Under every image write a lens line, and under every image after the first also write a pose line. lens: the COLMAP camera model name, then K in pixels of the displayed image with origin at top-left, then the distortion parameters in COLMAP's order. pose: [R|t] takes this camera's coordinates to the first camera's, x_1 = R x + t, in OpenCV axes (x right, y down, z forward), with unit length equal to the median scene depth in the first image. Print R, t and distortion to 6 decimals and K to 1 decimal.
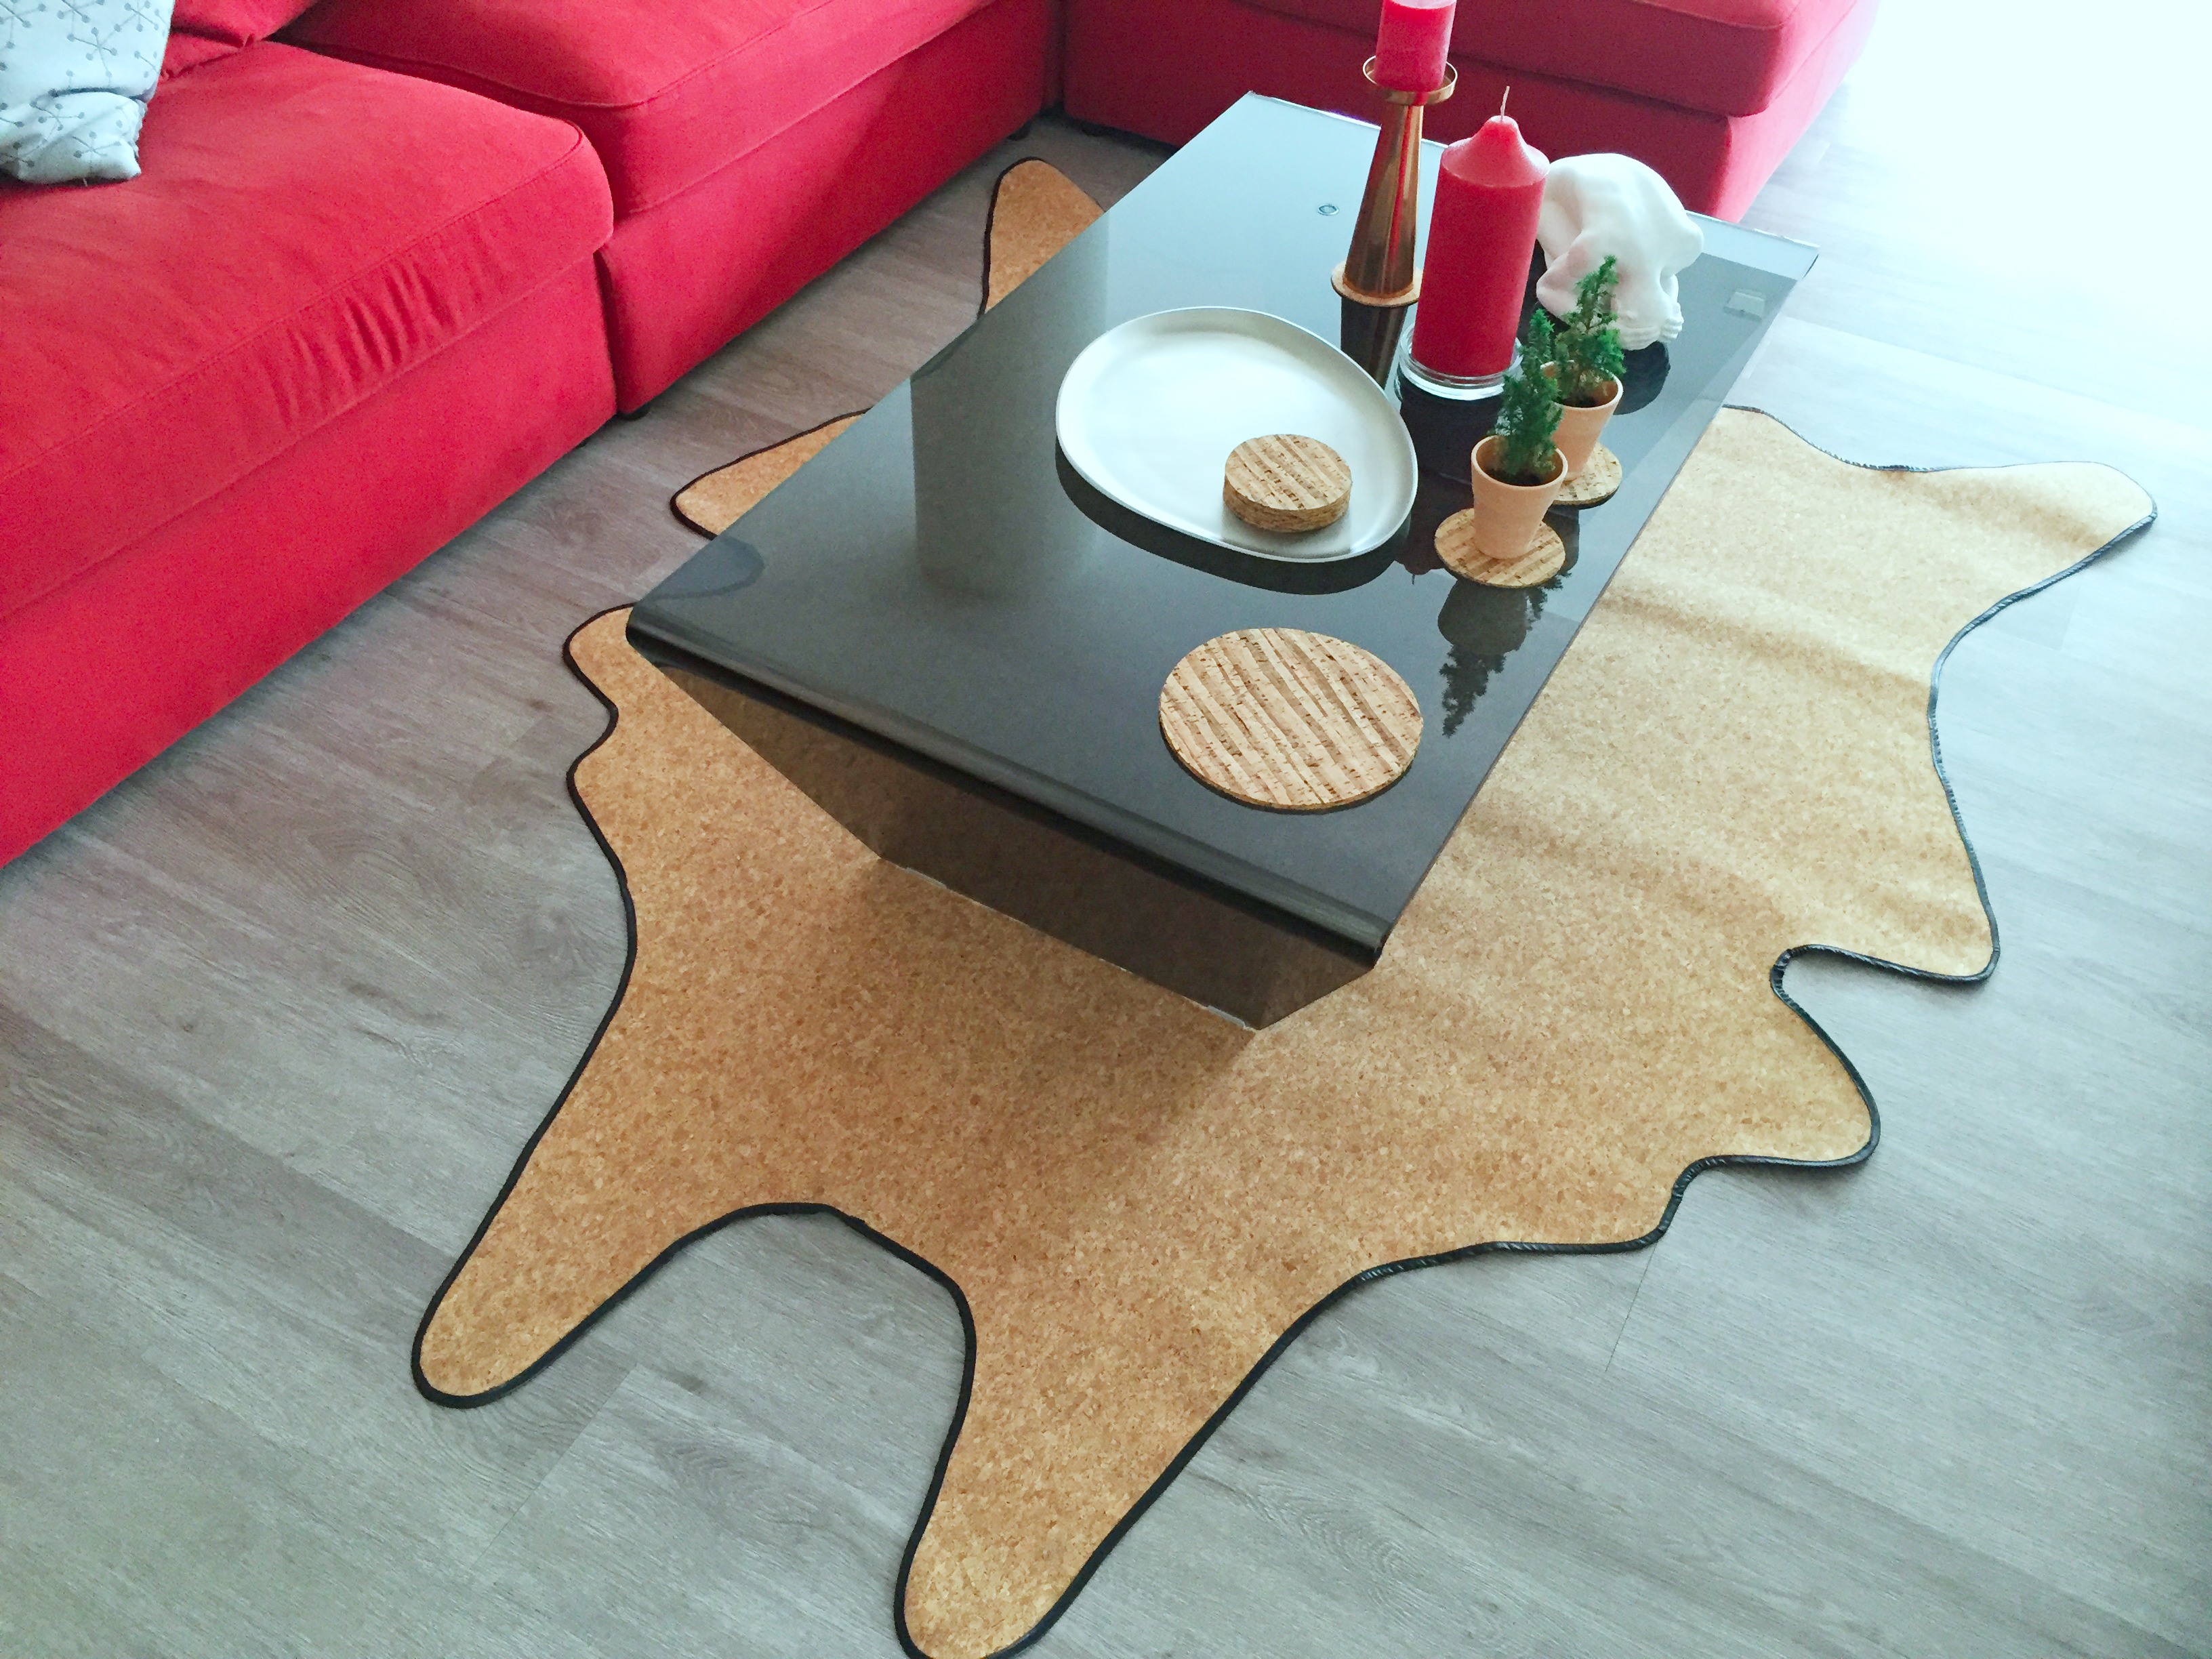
lens RADIAL K [[1918.6, 0, 1096.2], [0, 1918.6, 823.8], [0, 0, 1]] dist [0.079793, -0.117367]
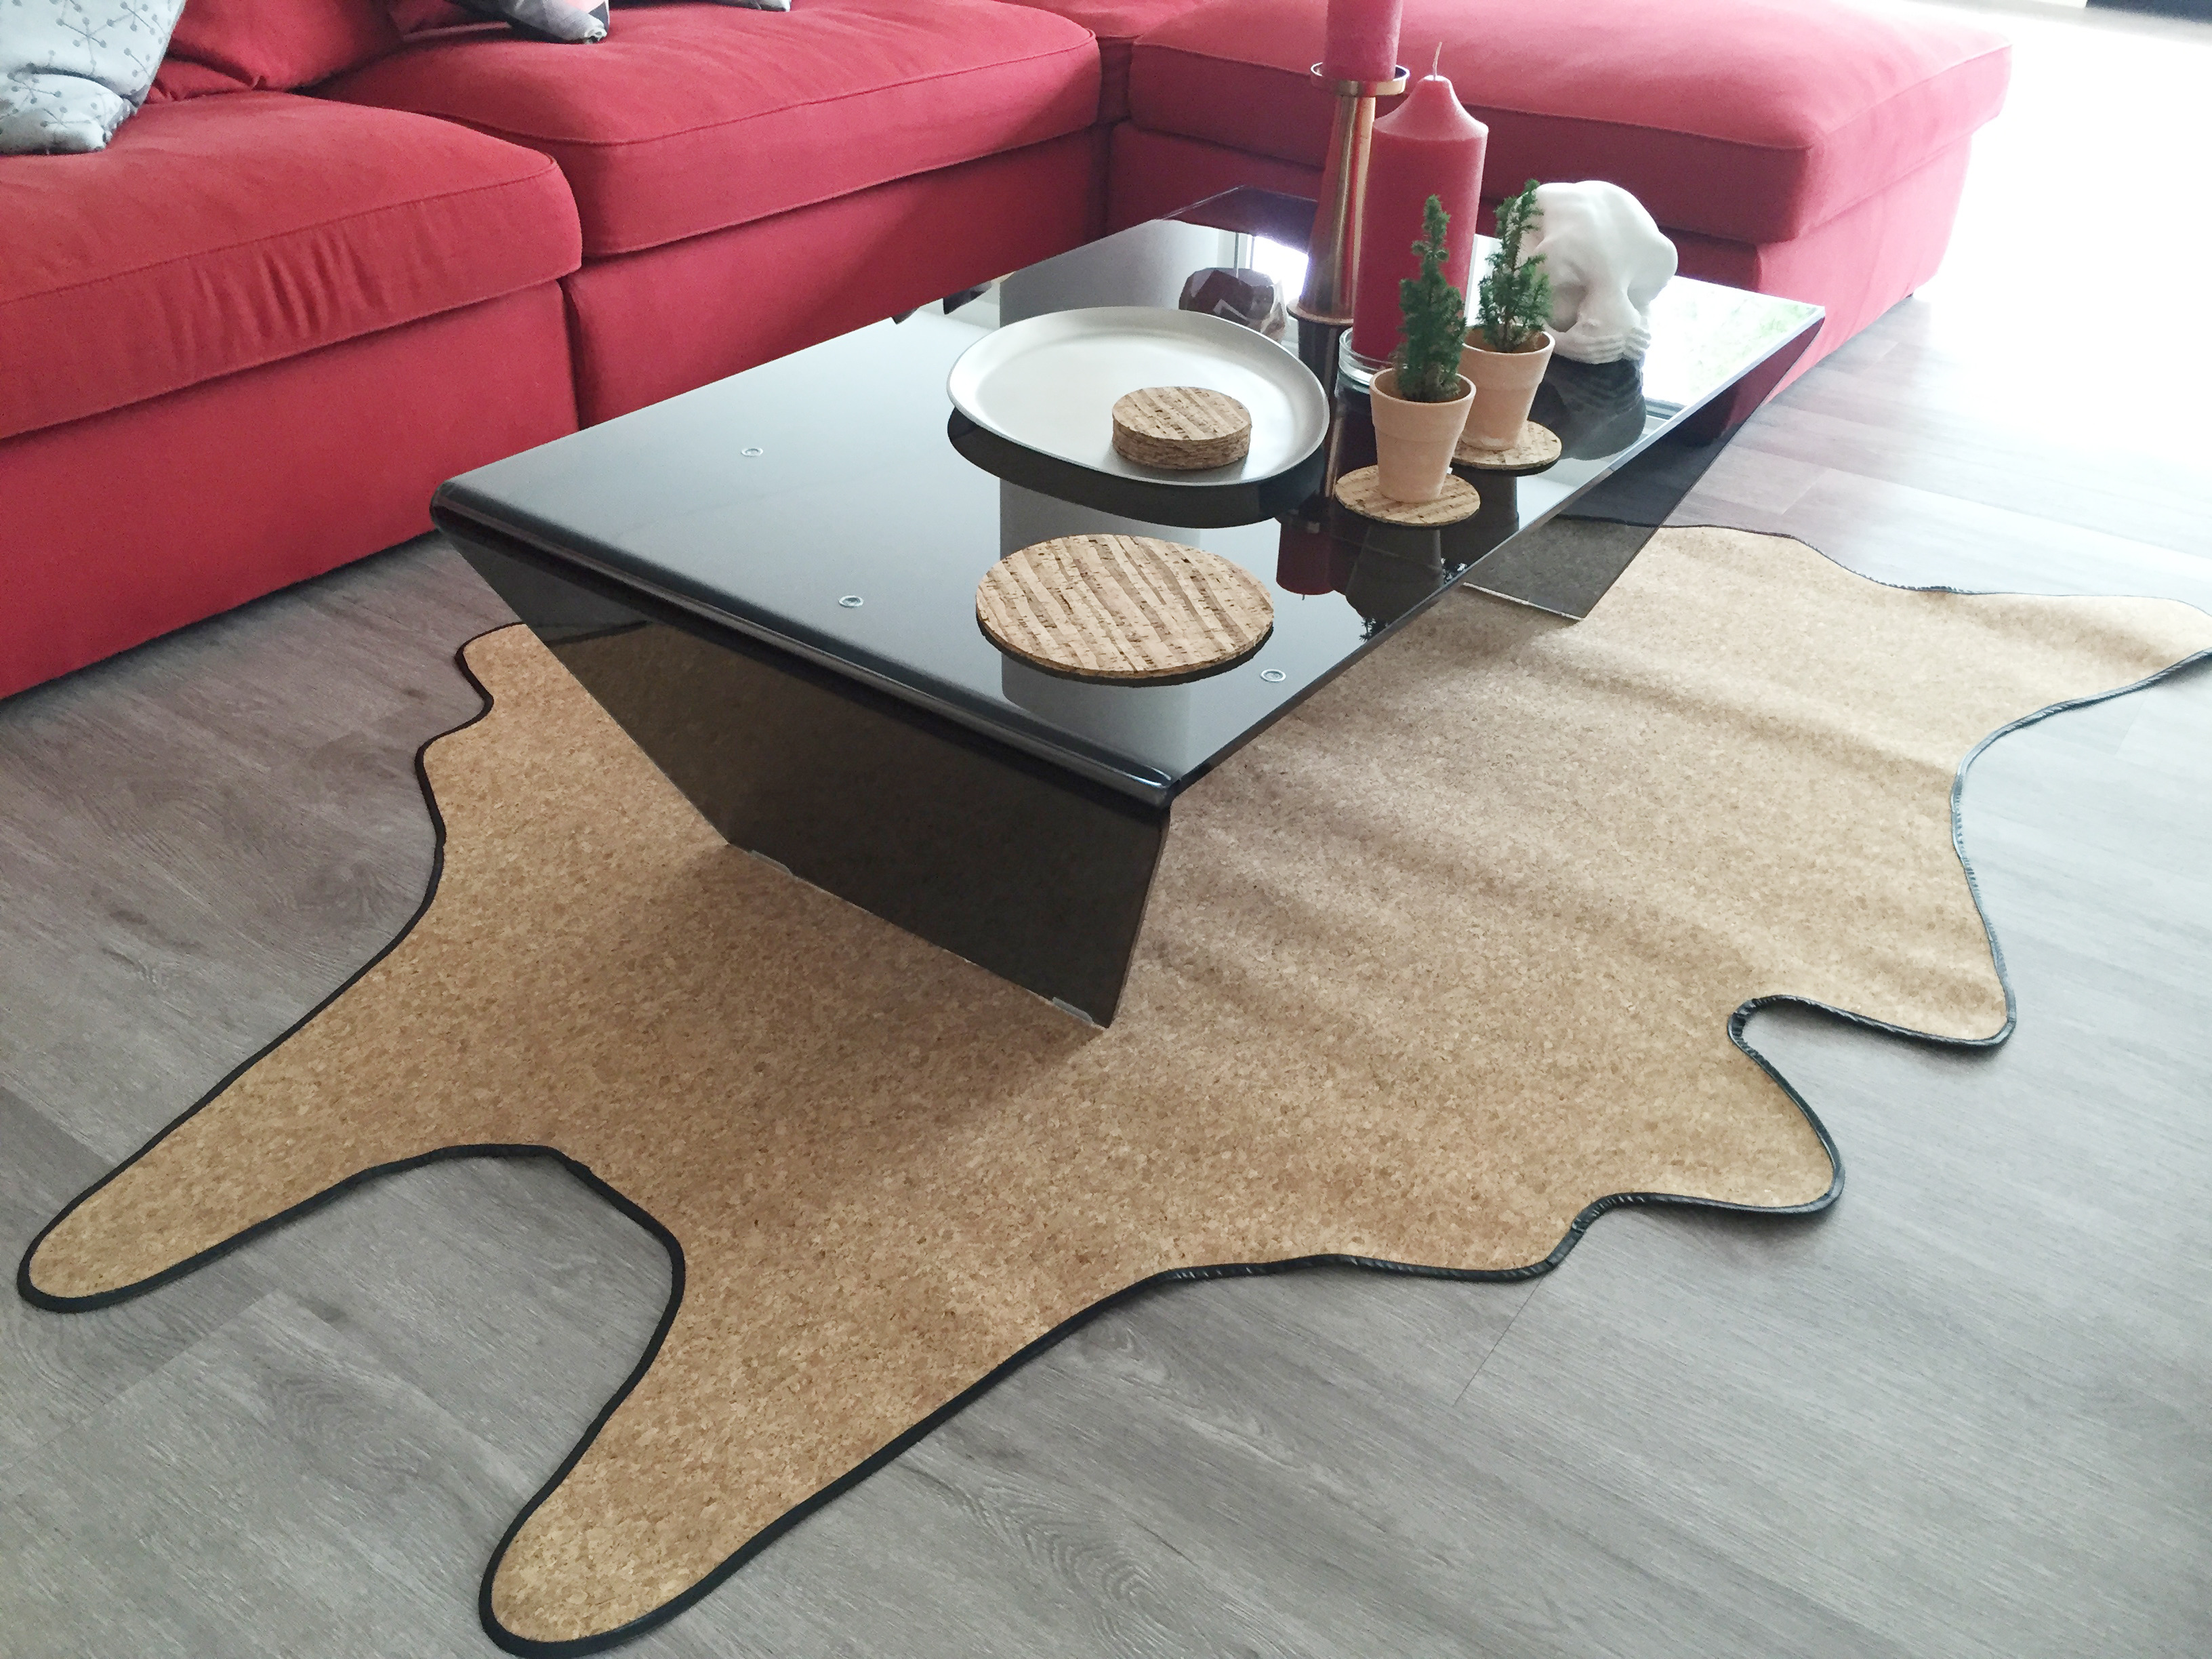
lens RADIAL K [[1918.6, 0, 1097.7], [0, 1918.6, 823.9], [0, 0, 1]] dist [0.079793, -0.117367]
pose [[0.993484, 0.060532, -0.096573, 0.161285], [-0.079941, 0.974024, -0.211865, 0.205397], [0.081240, 0.218205, 0.972516, 0.150754]]
